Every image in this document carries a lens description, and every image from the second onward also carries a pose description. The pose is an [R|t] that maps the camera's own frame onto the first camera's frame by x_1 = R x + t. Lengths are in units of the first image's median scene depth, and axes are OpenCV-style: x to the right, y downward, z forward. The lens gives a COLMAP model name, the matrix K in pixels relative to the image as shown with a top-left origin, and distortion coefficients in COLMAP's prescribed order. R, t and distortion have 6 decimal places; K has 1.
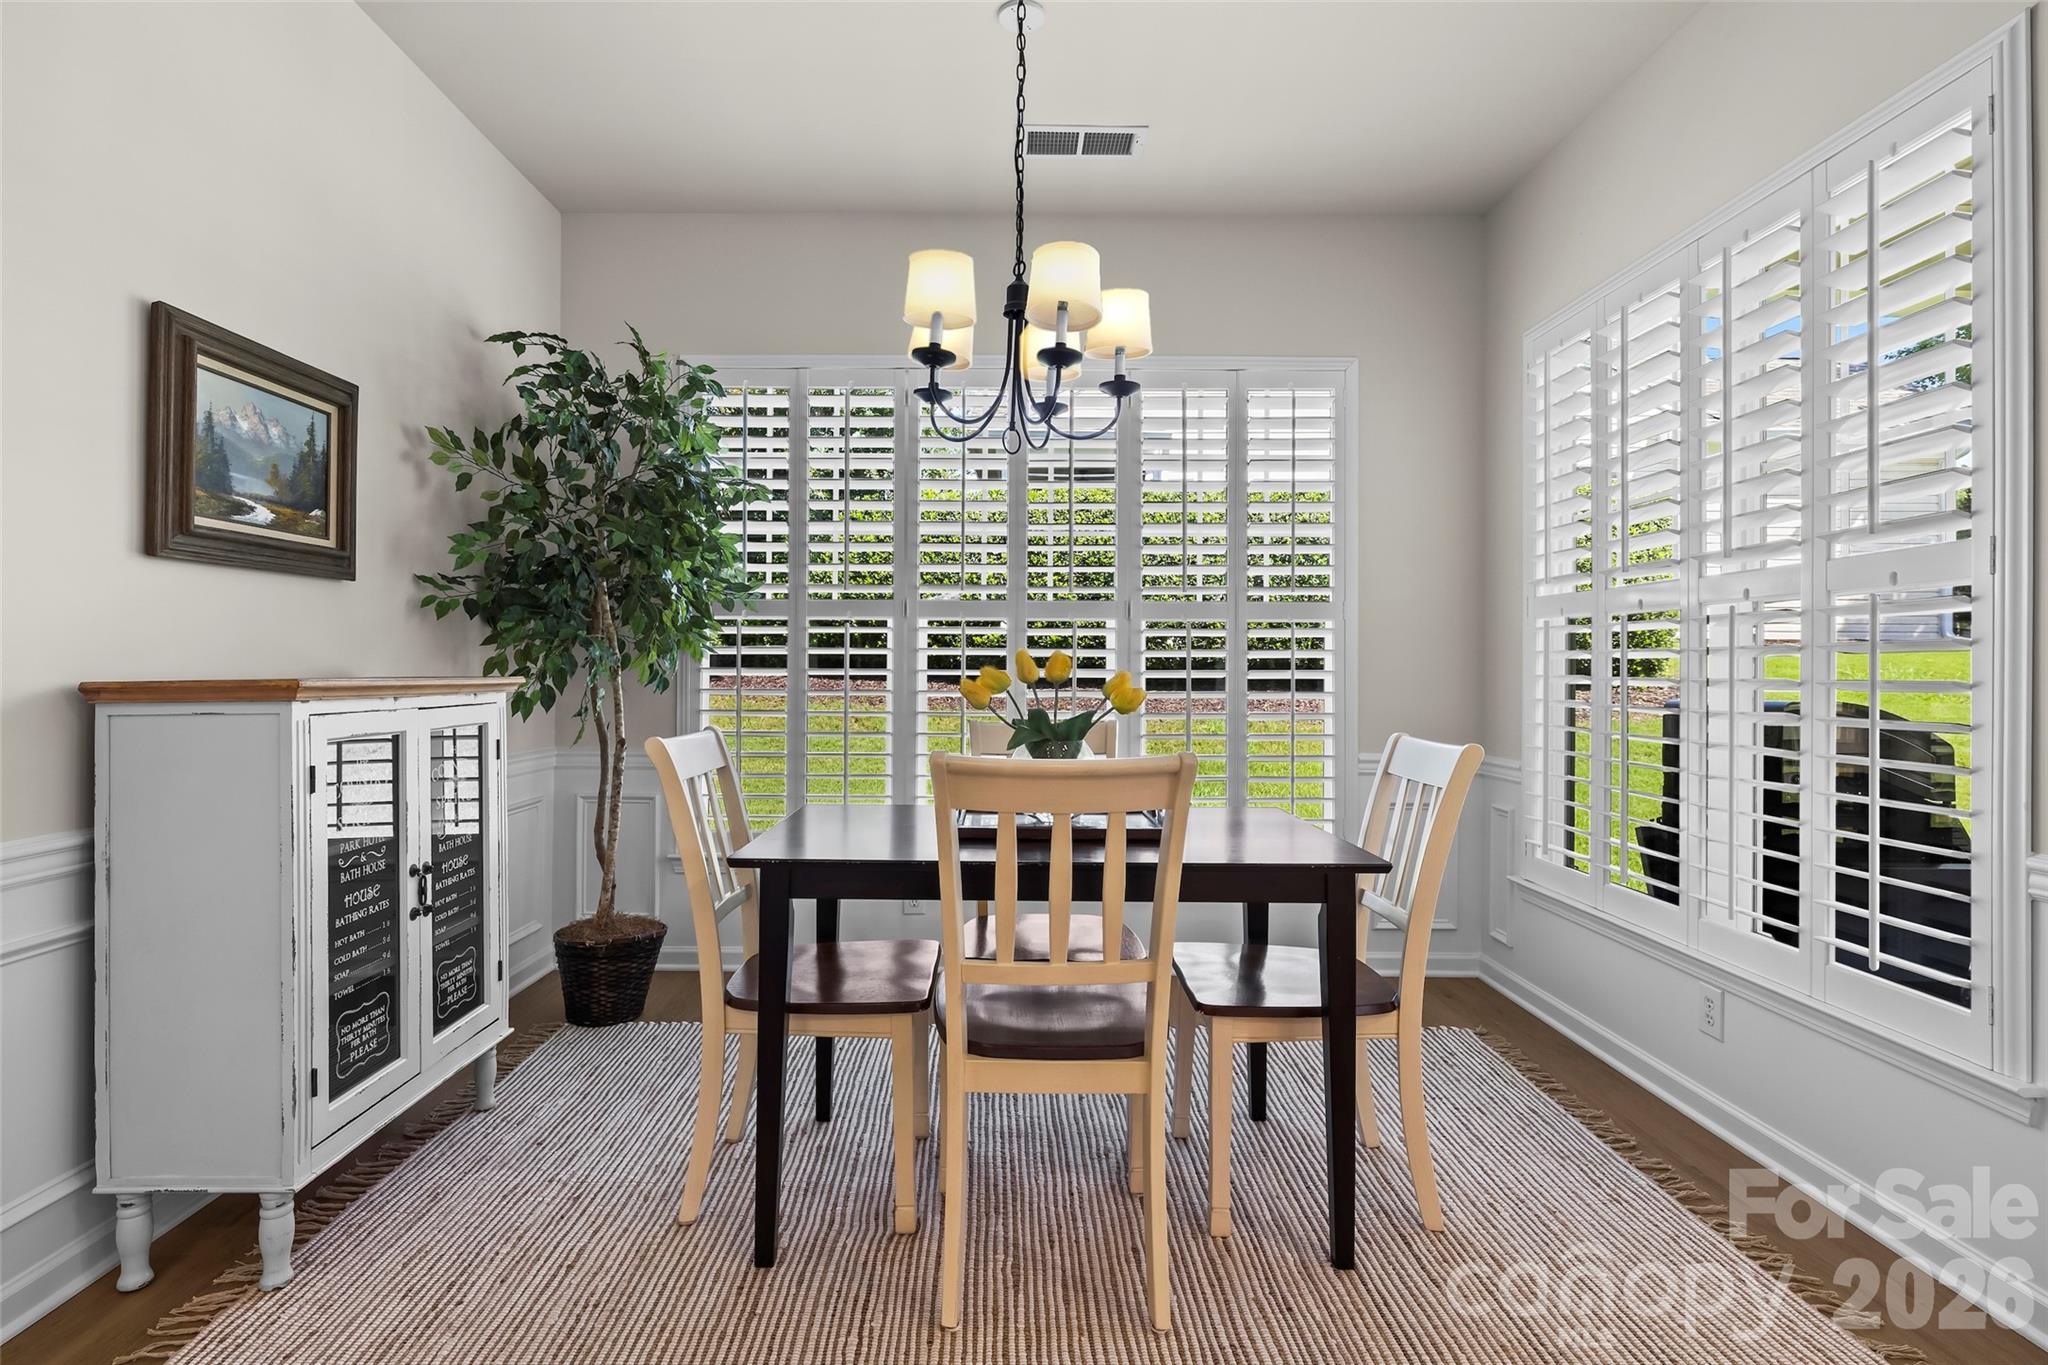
lens RADIAL K [[973.0, 0, 1013.5], [0, 973.0, 676.0], [0, 0, 1]] dist [-0.002986, -0.001870]
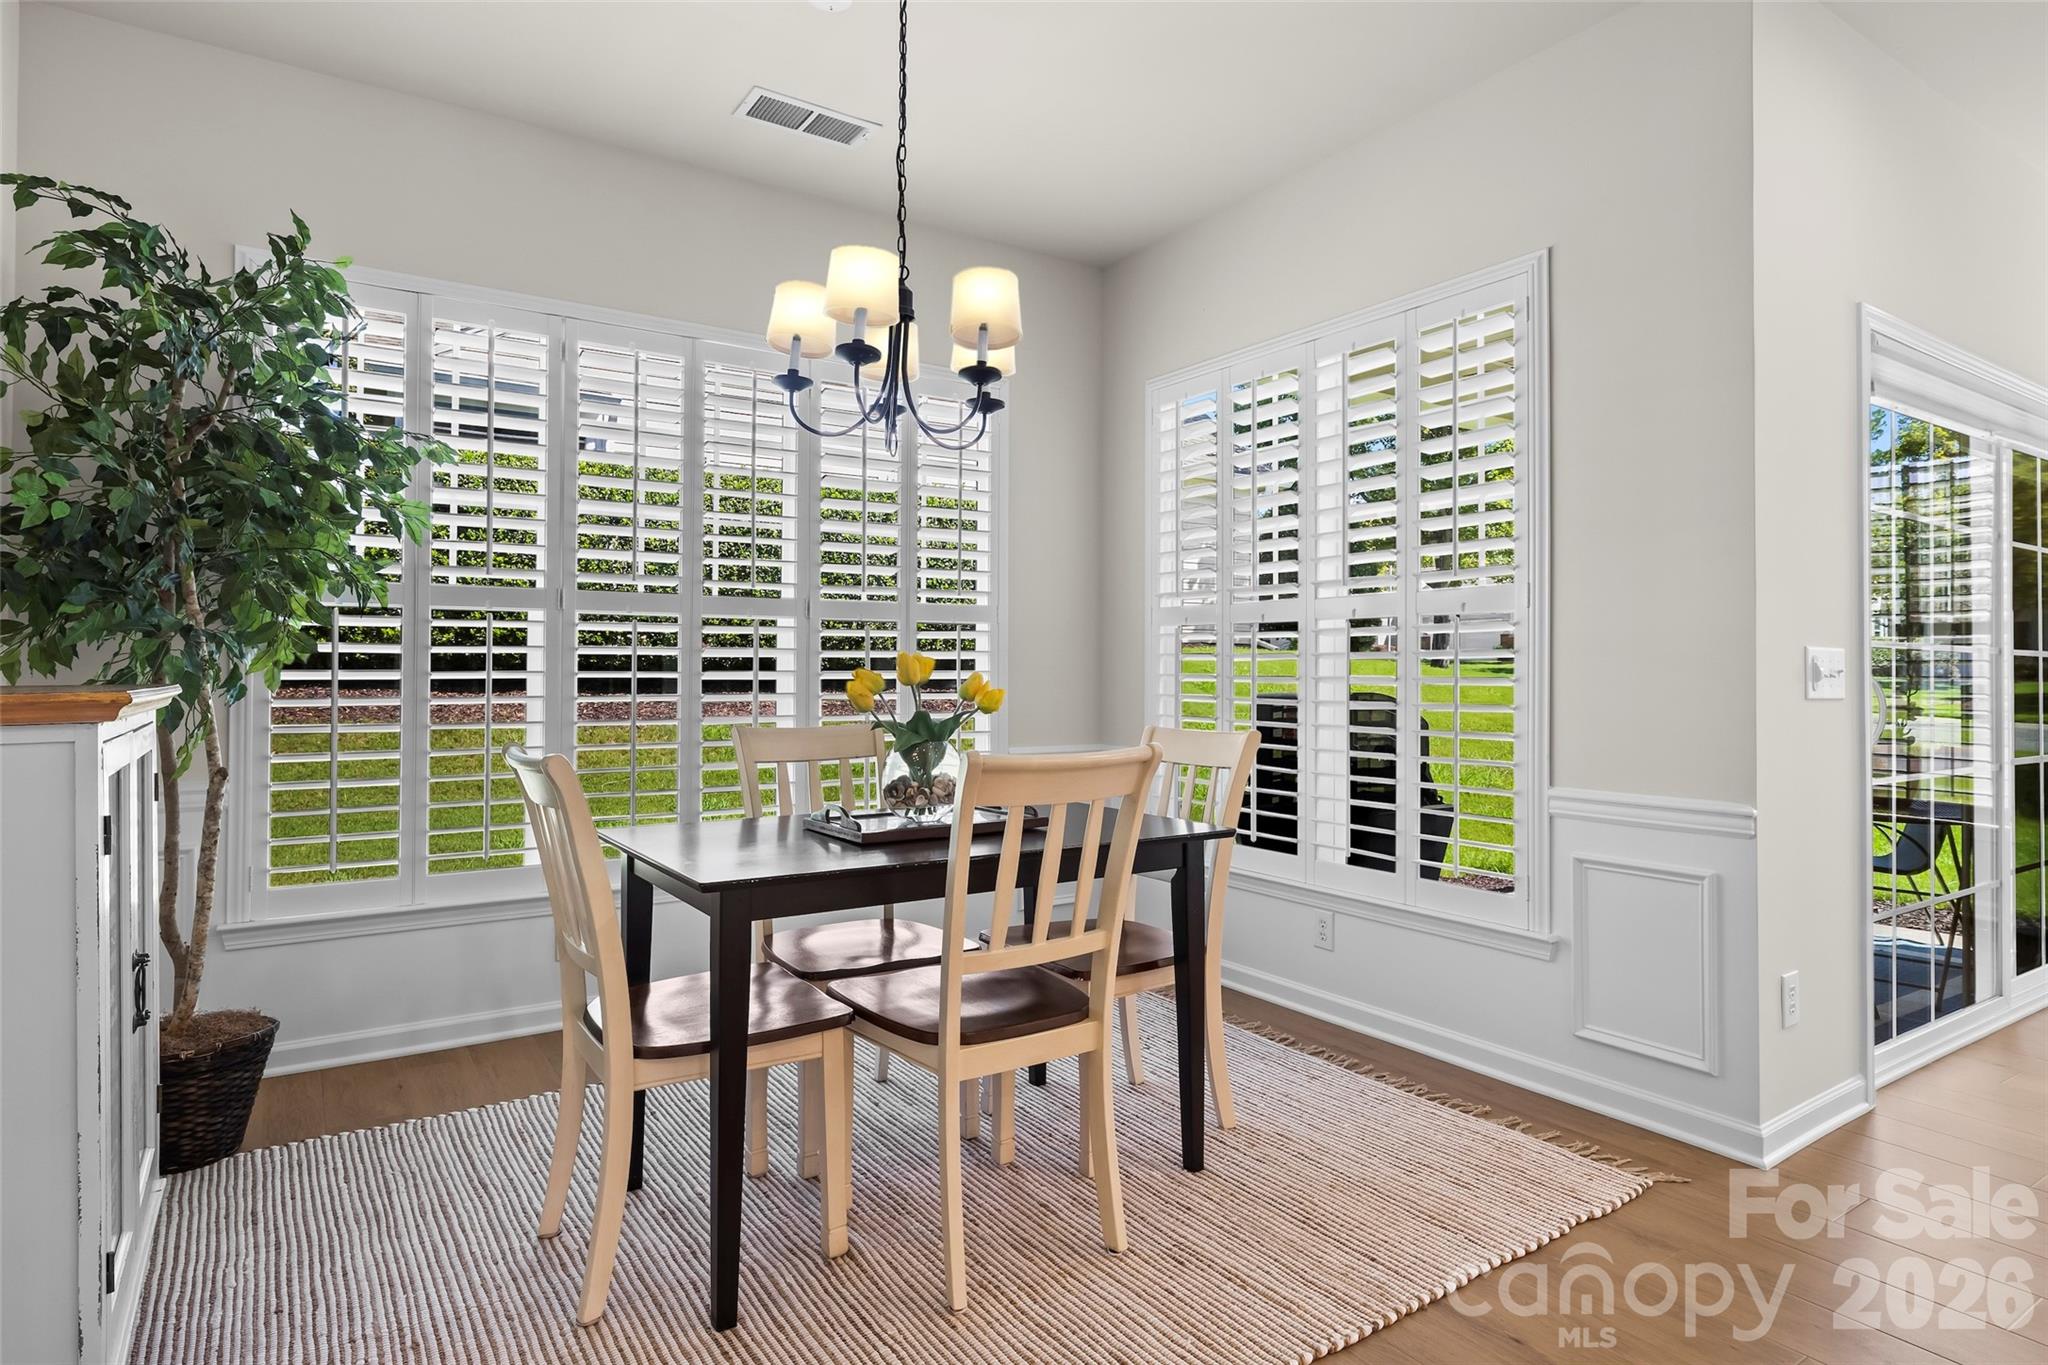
lens RADIAL K [[1093.5, 0, 982.2], [0, 1093.5, 671.7], [0, 0, 1]] dist [-0.002683, -0.000783]
pose [[0.841473, -0.003485, 0.540288, -0.367939], [0.005765, 0.999980, -0.002530, -0.002192], [-0.540269, 0.005244, 0.841476, 0.003275]]
